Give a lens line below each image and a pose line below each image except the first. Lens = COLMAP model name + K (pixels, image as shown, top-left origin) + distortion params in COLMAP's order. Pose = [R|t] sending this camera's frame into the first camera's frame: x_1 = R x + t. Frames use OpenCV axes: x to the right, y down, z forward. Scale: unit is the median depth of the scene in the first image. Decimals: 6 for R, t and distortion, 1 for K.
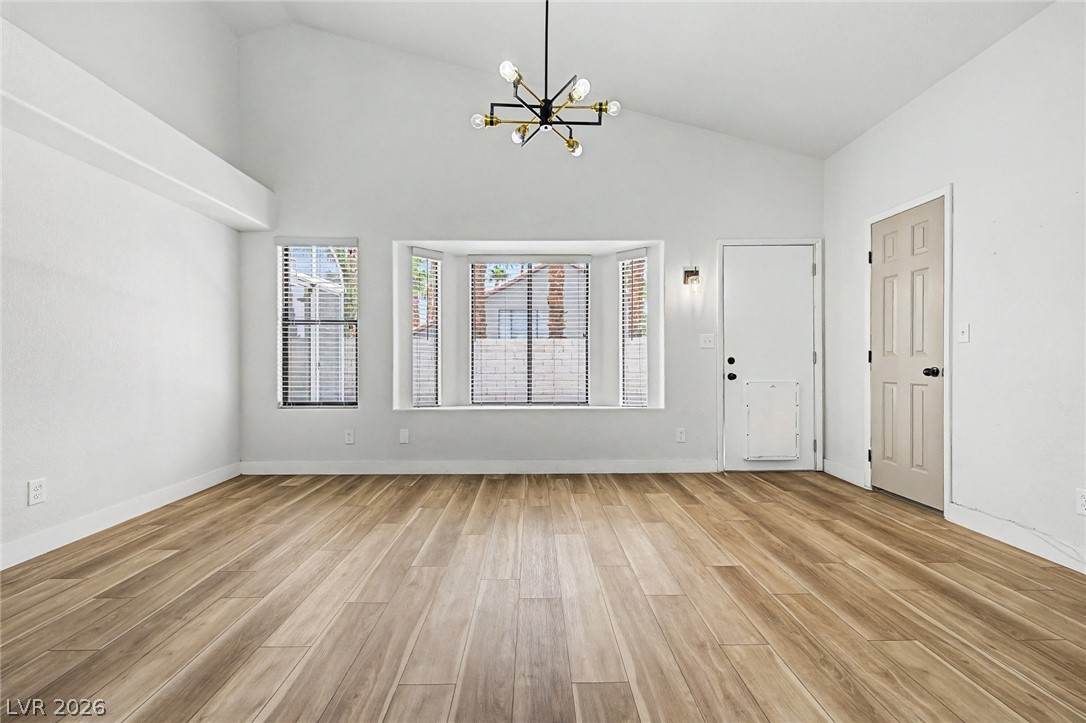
lens RADIAL K [[467.8, 0, 543.1], [0, 467.8, 360.6], [0, 0, 1]] dist [0.001065, 0.000245]
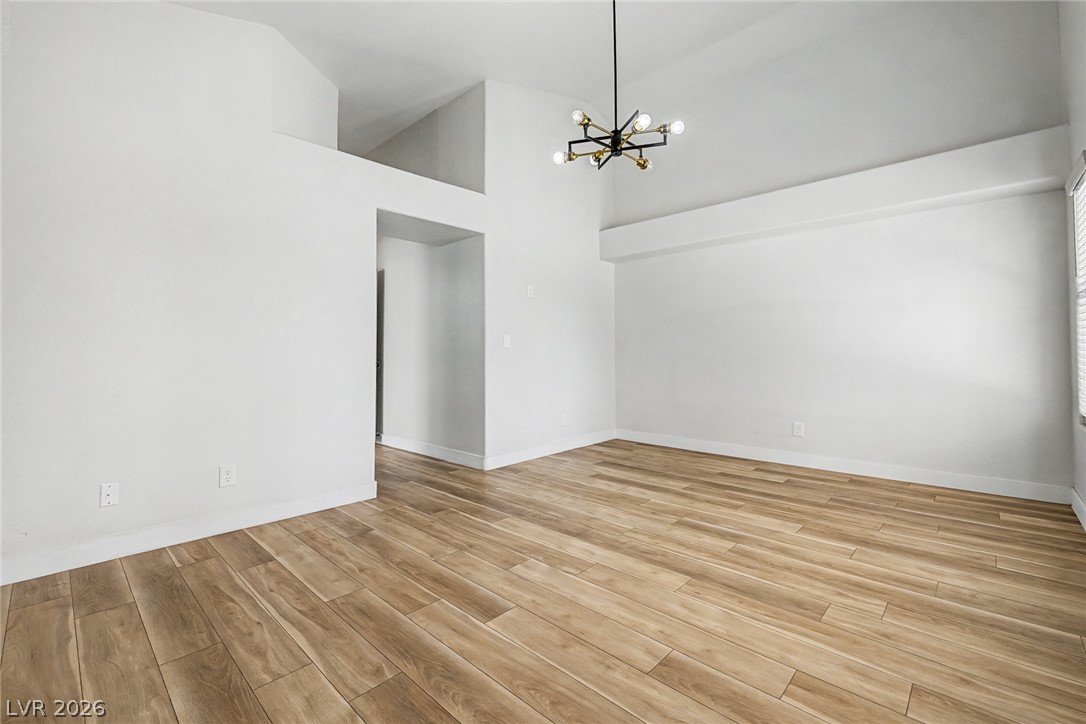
lens RADIAL K [[467.8, 0, 543.5], [0, 467.8, 357.3], [0, 0, 1]] dist [0.001065, 0.000245]
pose [[-0.705325, 0.008252, -0.708836, 1.107326], [0.003246, 0.999959, 0.008412, -0.024232], [0.708877, 0.003632, -0.705323, 1.981290]]
